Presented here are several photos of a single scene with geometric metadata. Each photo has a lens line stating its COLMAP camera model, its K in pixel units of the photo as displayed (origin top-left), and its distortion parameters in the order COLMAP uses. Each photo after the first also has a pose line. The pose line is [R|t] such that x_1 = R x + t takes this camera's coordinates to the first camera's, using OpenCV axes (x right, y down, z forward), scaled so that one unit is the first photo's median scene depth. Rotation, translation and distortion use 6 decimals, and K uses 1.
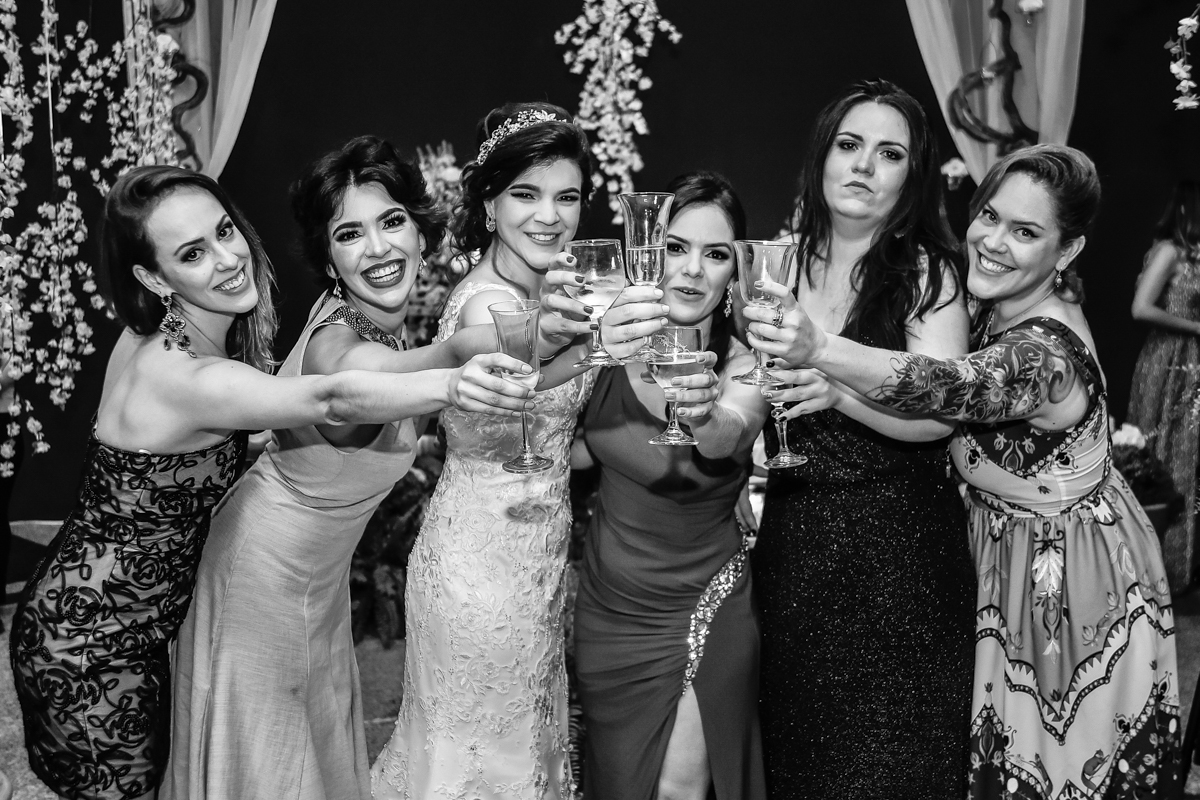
lens RADIAL K [[1475.0, 0, 637.5], [0, 1475.0, 398.4], [0, 0, 1]] dist [0.031819, 0.019684]
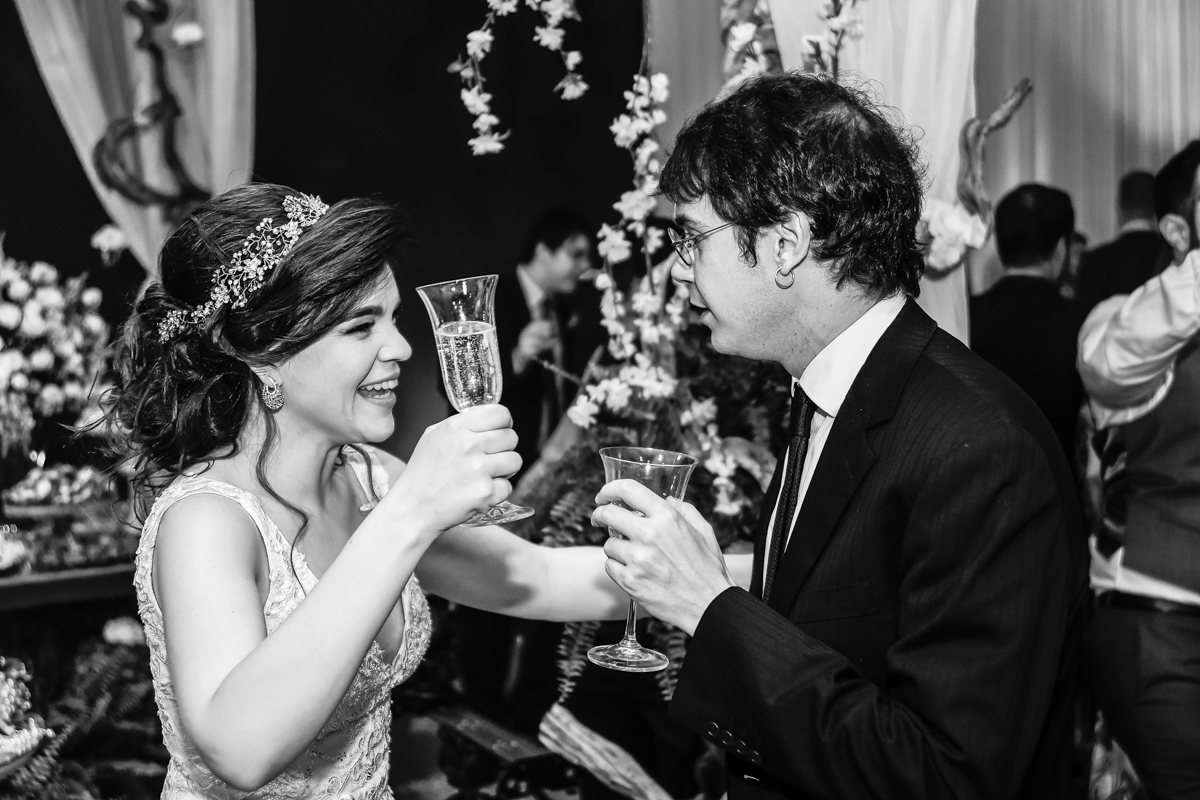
lens RADIAL K [[1688.4, 0, 600.0], [0, 1688.4, 400.0], [0, 0, 1]] dist [-0.000661, -0.044834]
pose [[0.871230, -0.071664, 0.485616, 0.000441], [0.099587, 0.994517, -0.031902, -0.016659], [-0.480668, 0.076155, 0.873590, 0.102646]]
